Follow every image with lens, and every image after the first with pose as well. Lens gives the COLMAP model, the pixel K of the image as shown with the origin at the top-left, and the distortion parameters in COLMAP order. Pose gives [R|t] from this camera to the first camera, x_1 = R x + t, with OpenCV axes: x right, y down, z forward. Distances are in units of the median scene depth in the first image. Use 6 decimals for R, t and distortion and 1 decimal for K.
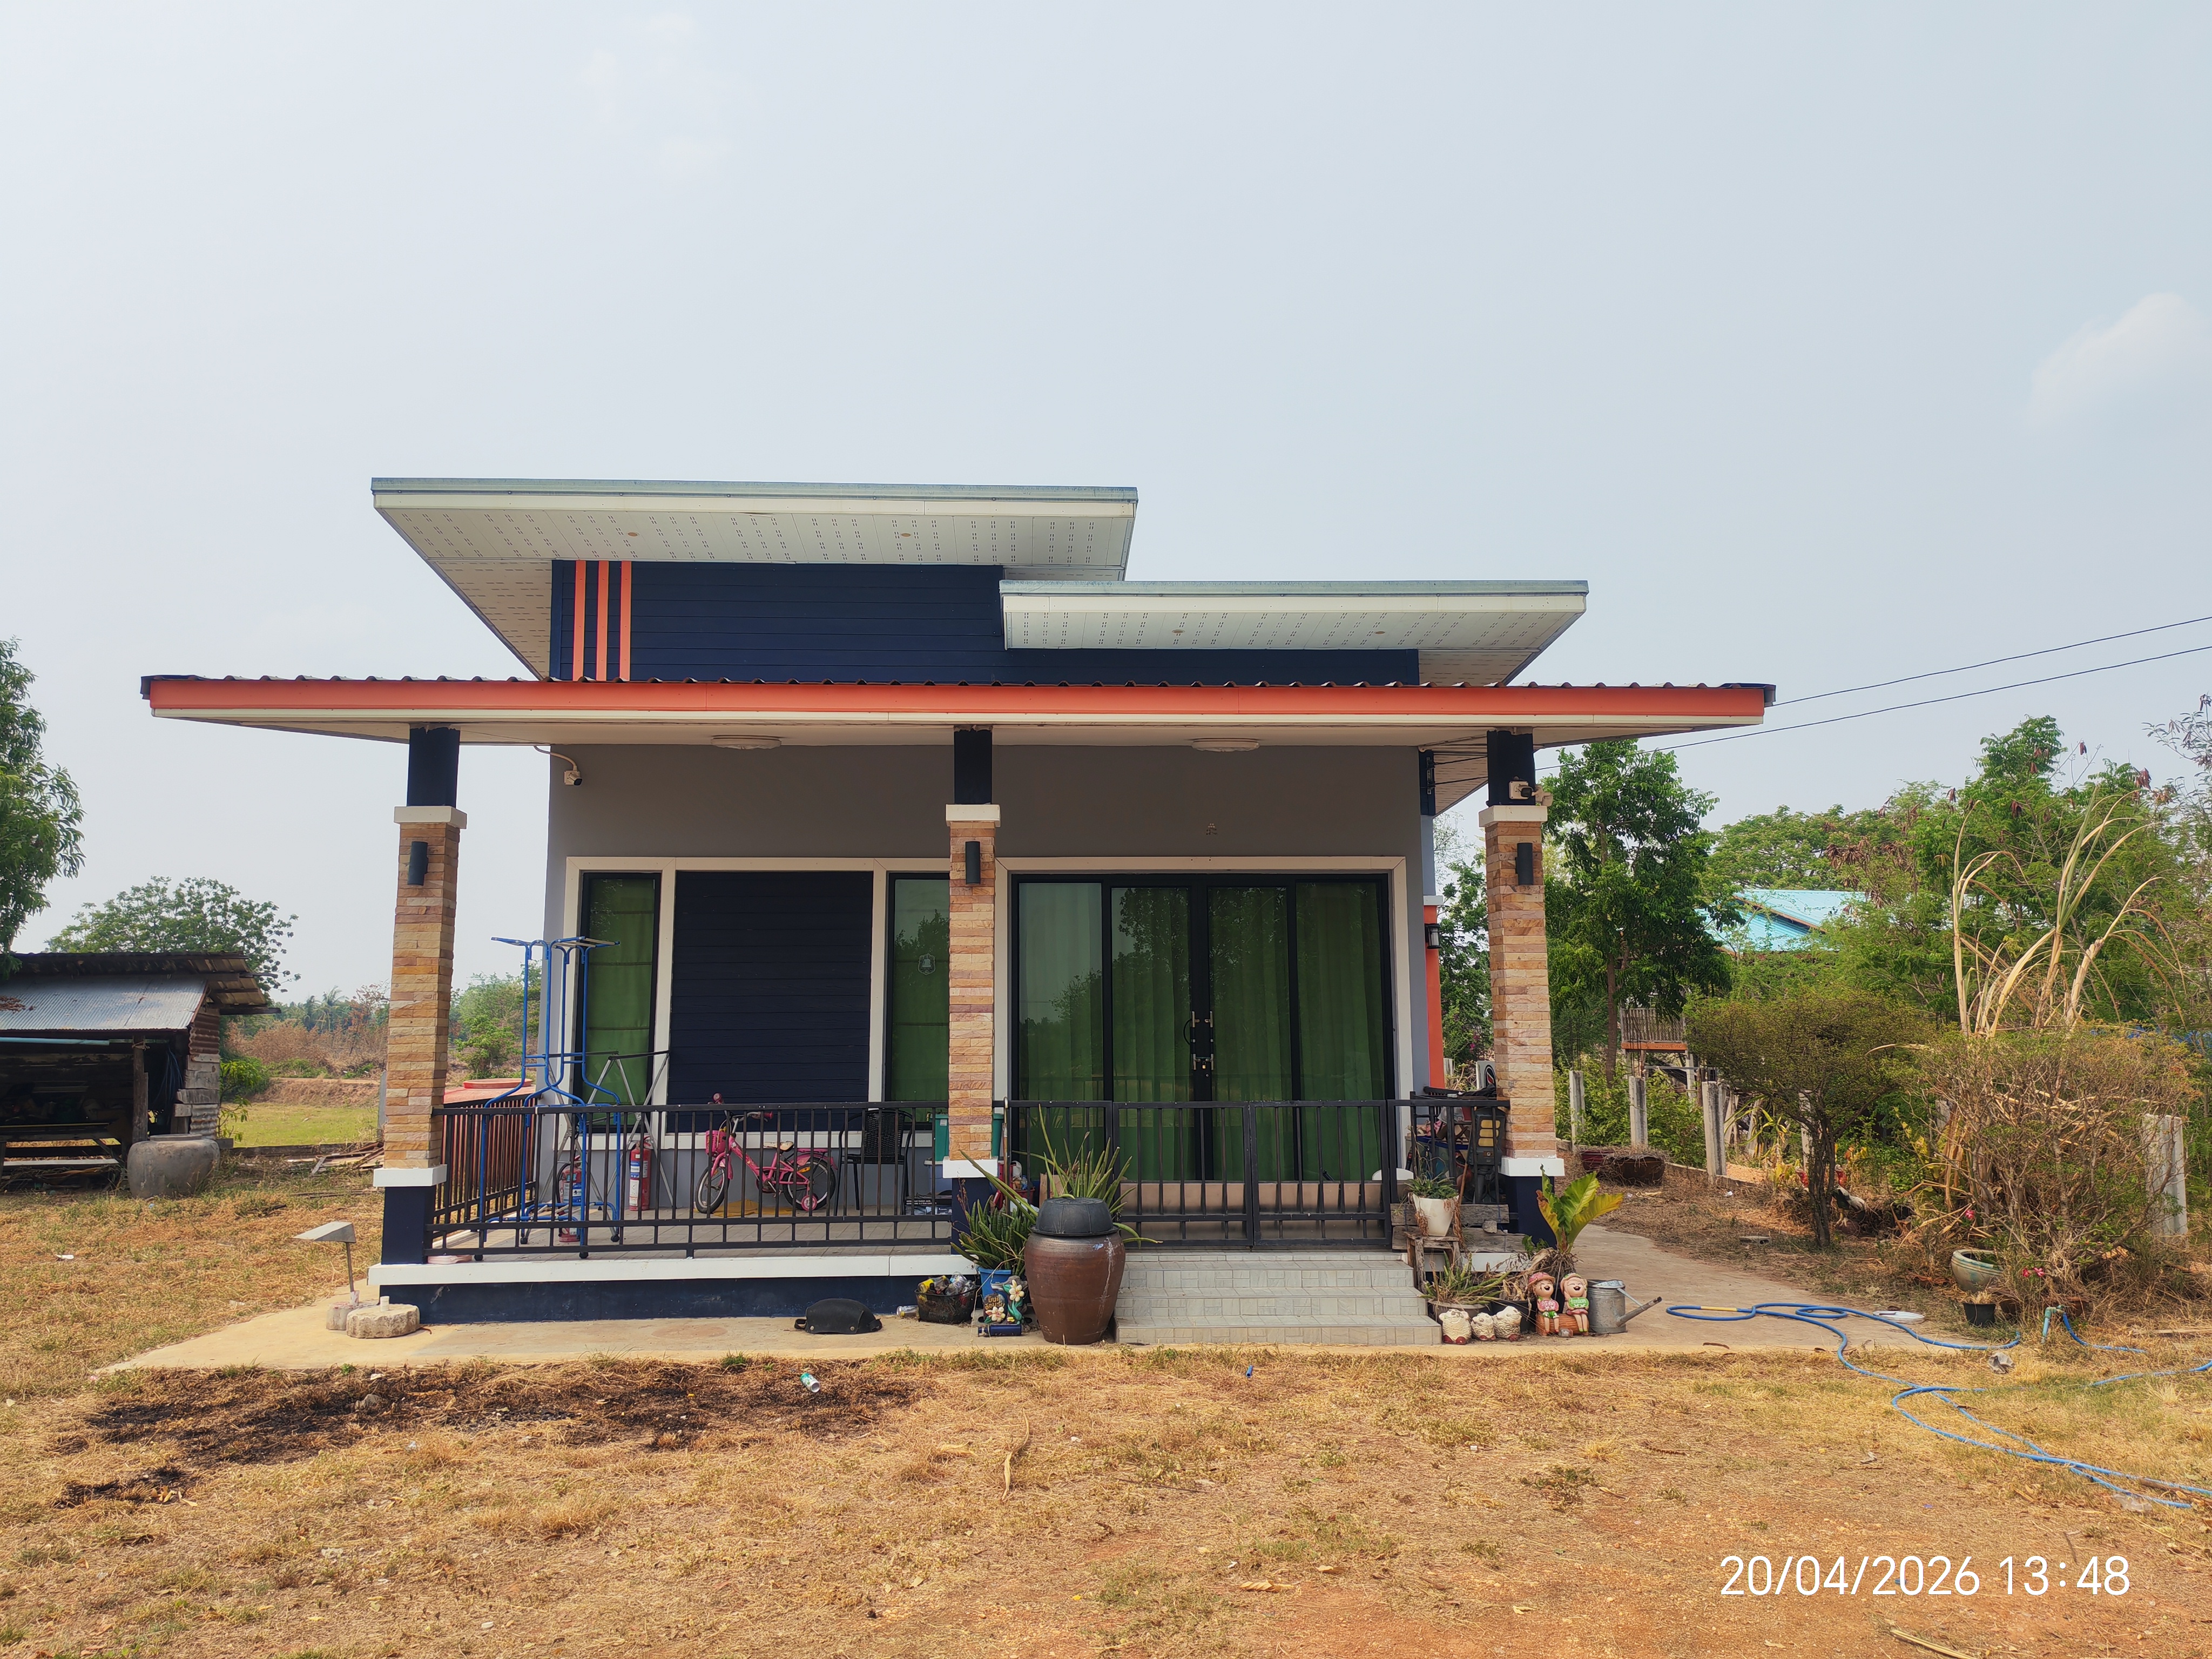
lens RADIAL K [[1726.7, 0, 1045.3], [0, 1726.7, 817.9], [0, 0, 1]] dist [0.067894, -0.011217]
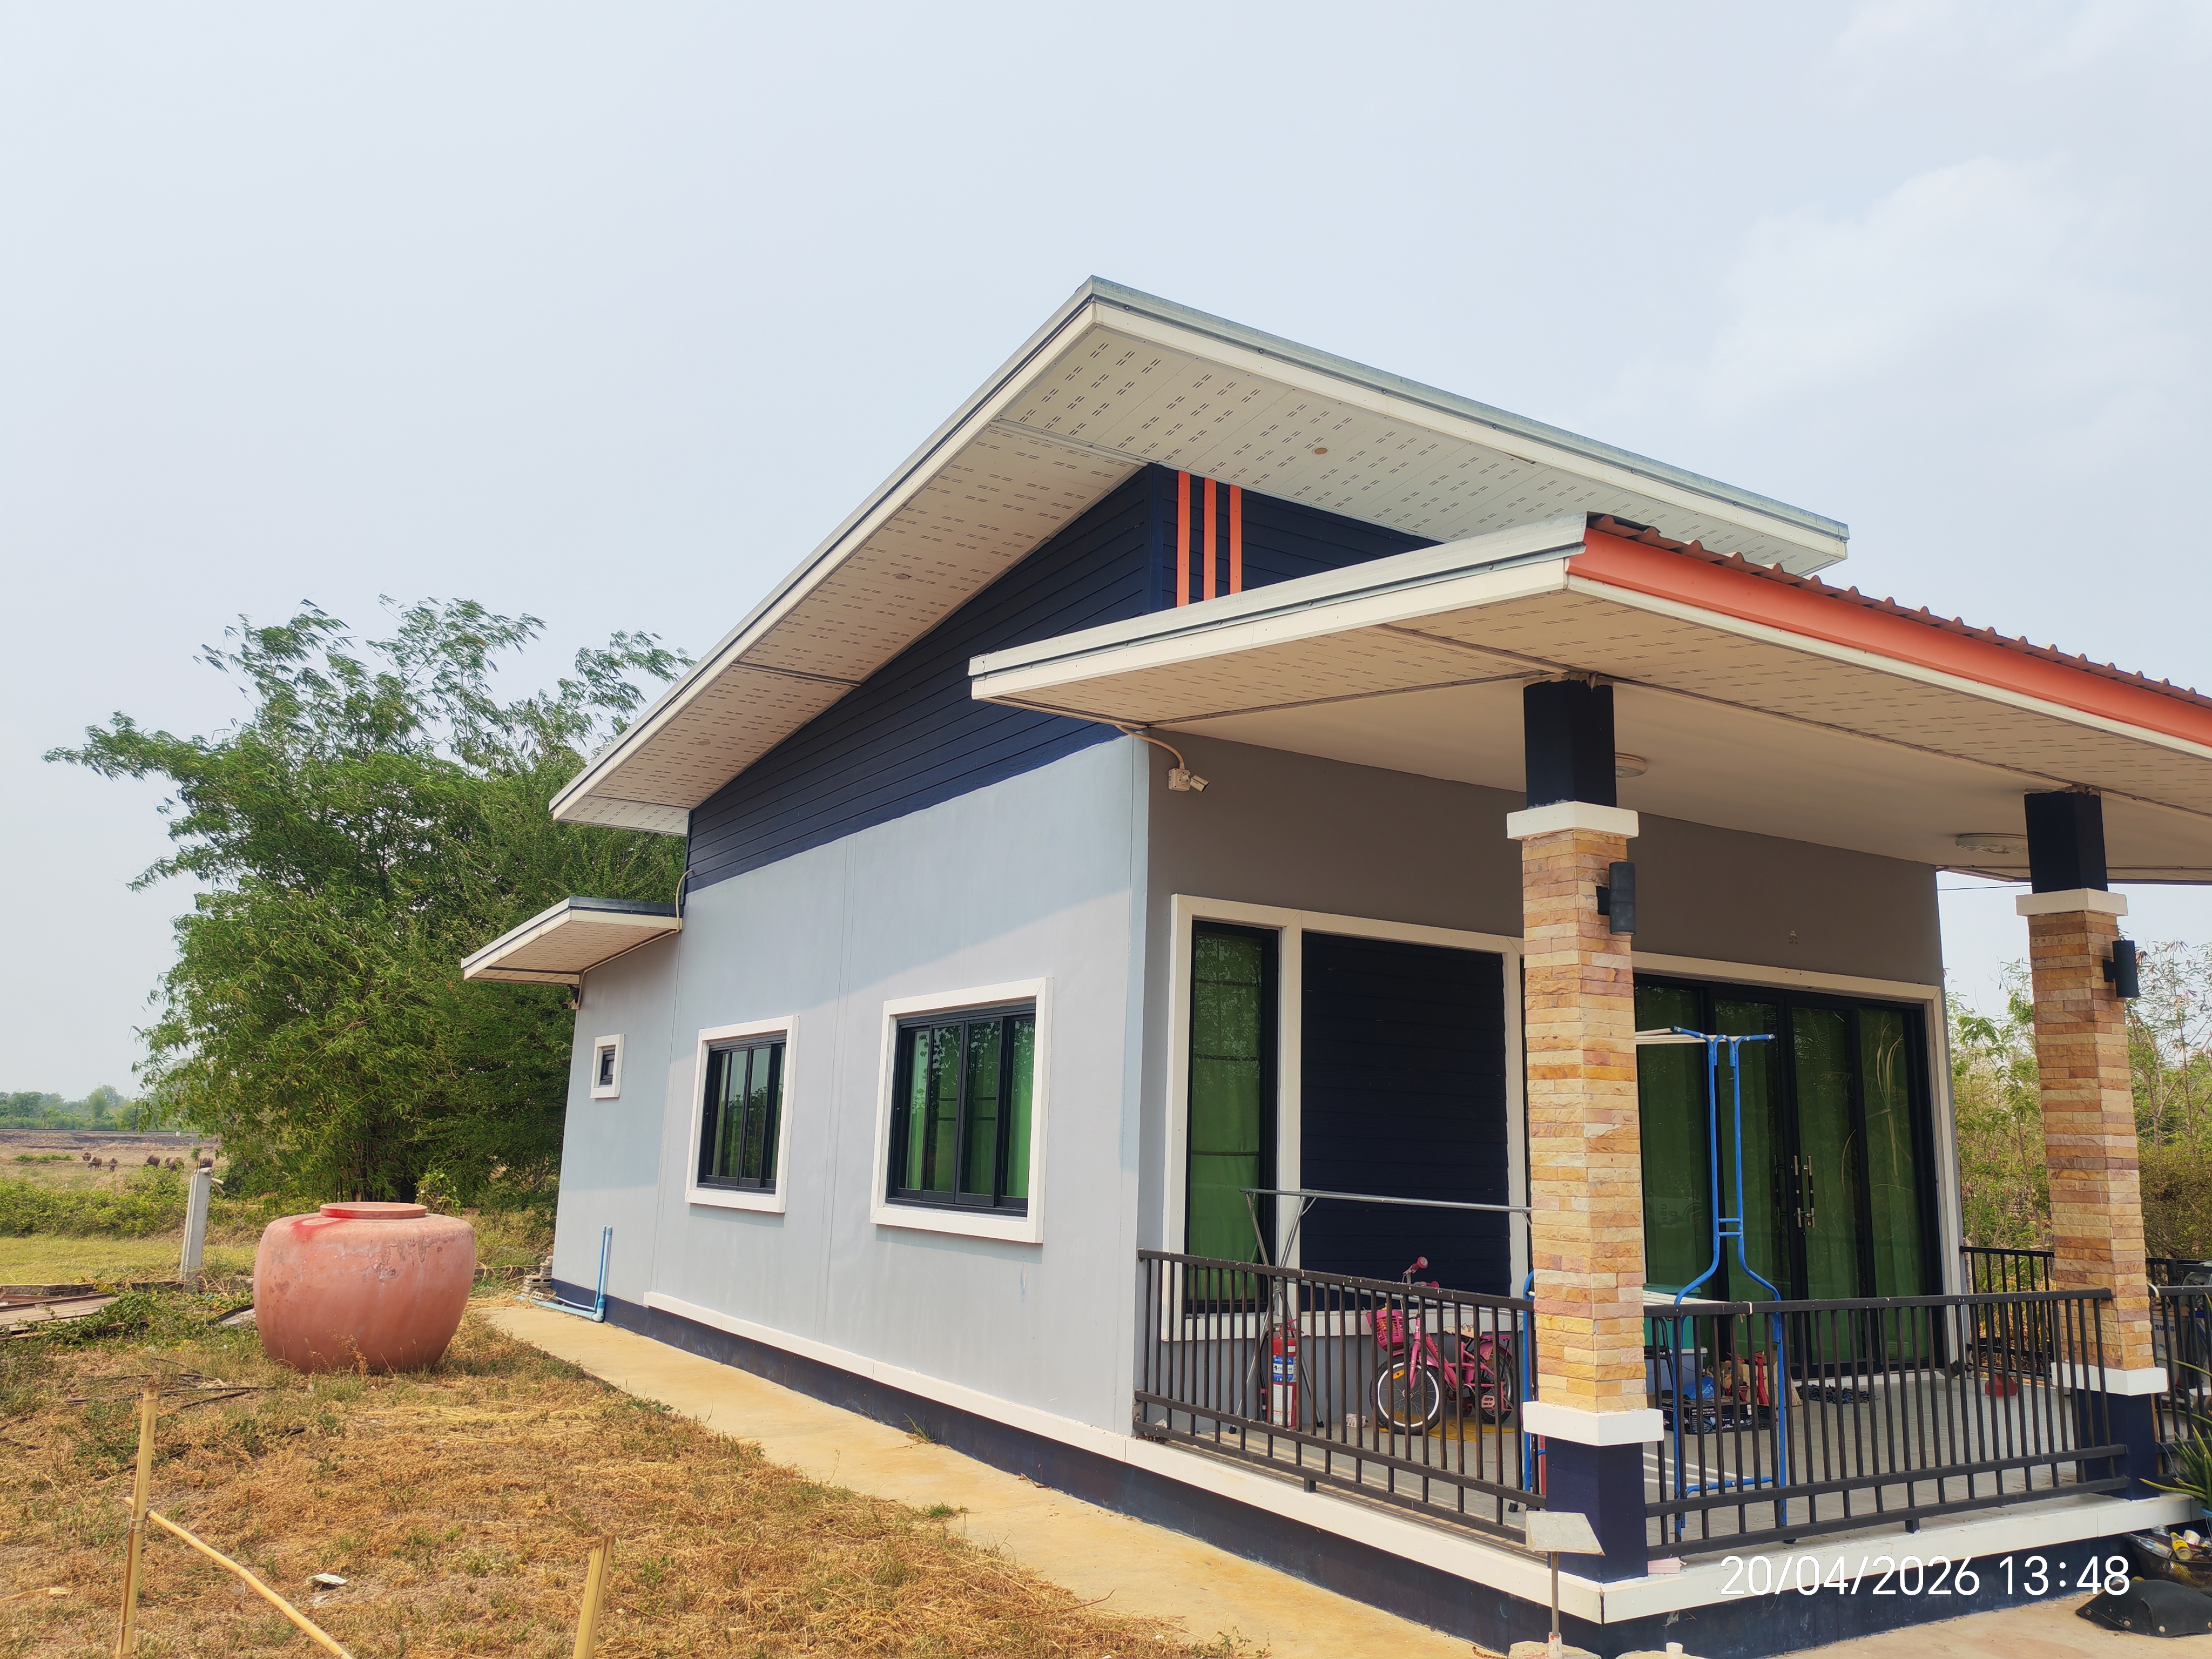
lens RADIAL K [[1726.7, 0, 1105.0], [0, 1726.7, 817.8], [0, 0, 1]] dist [0.067894, -0.011217]
pose [[0.861127, 0.118191, 0.494460, -0.695270], [-0.090085, 0.992684, -0.080395, 0.053572], [-0.500345, 0.024687, 0.865474, 0.473004]]
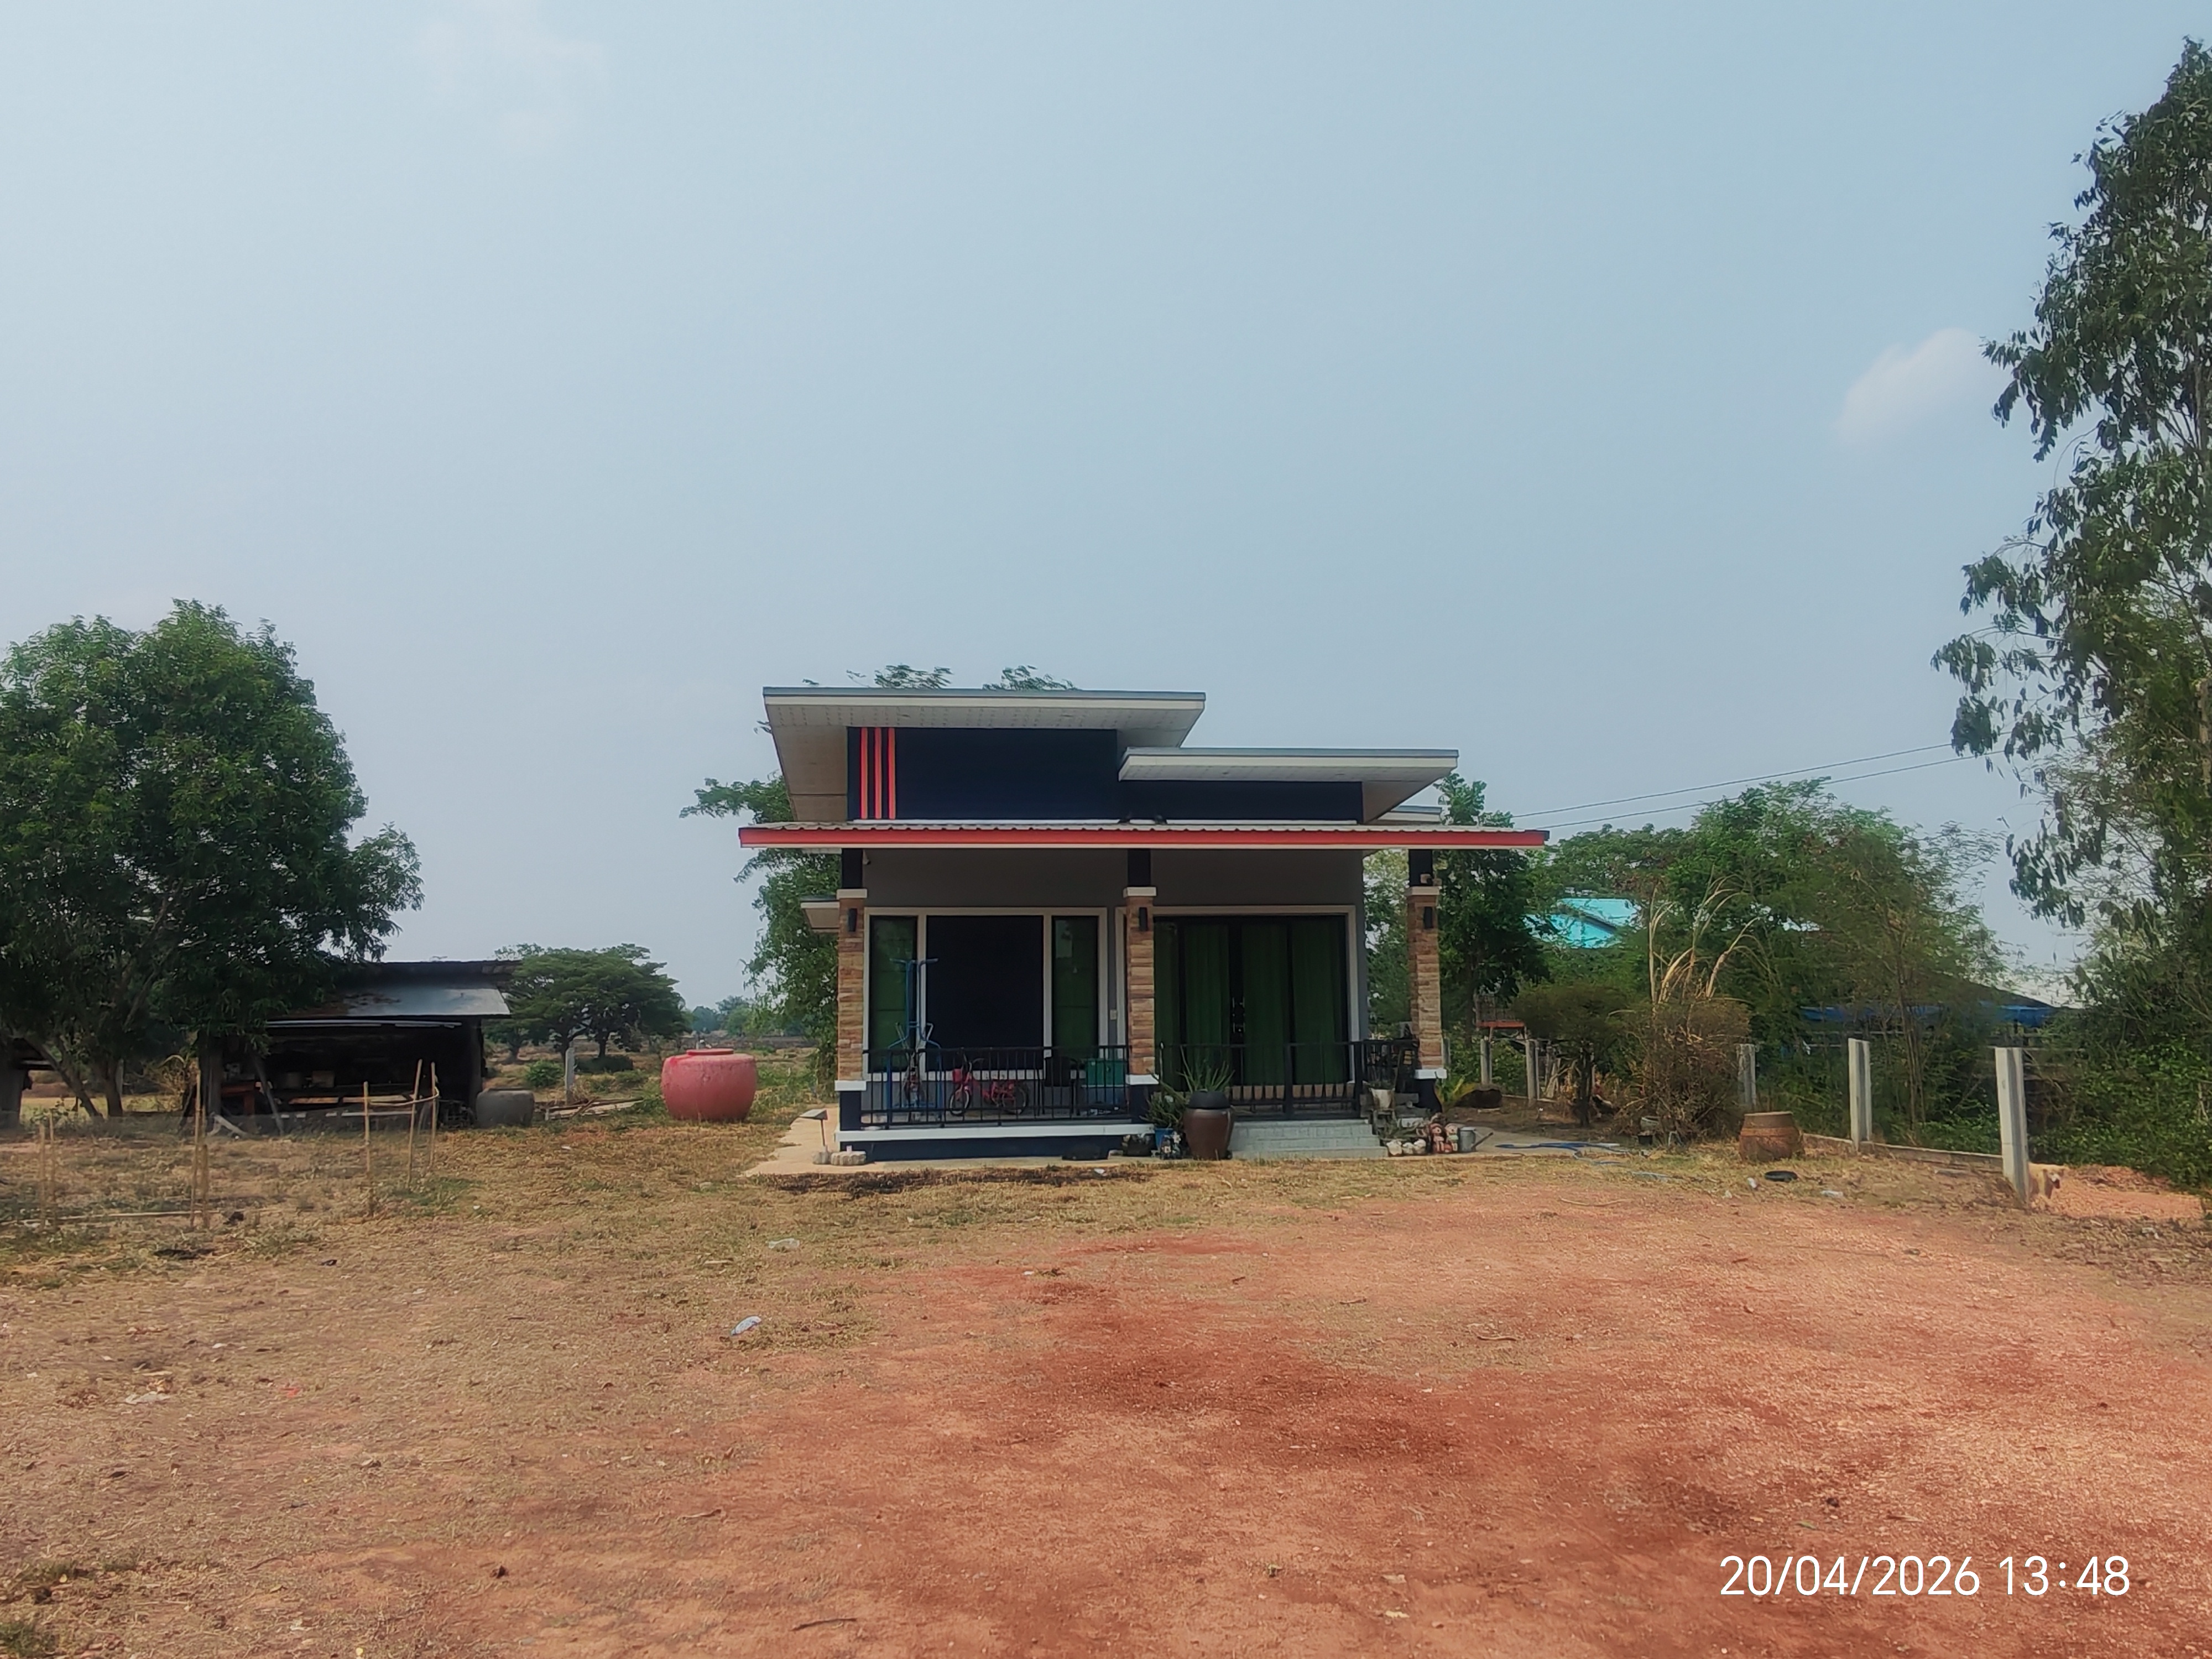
lens RADIAL K [[1726.7, 0, 1102.2], [0, 1726.7, 840.2], [0, 0, 1]] dist [0.067894, -0.011217]
pose [[0.994355, 0.000832, 0.106097, -0.243566], [-0.002764, 0.999833, 0.018060, -0.079890], [-0.106064, -0.018251, 0.994192, -0.739389]]
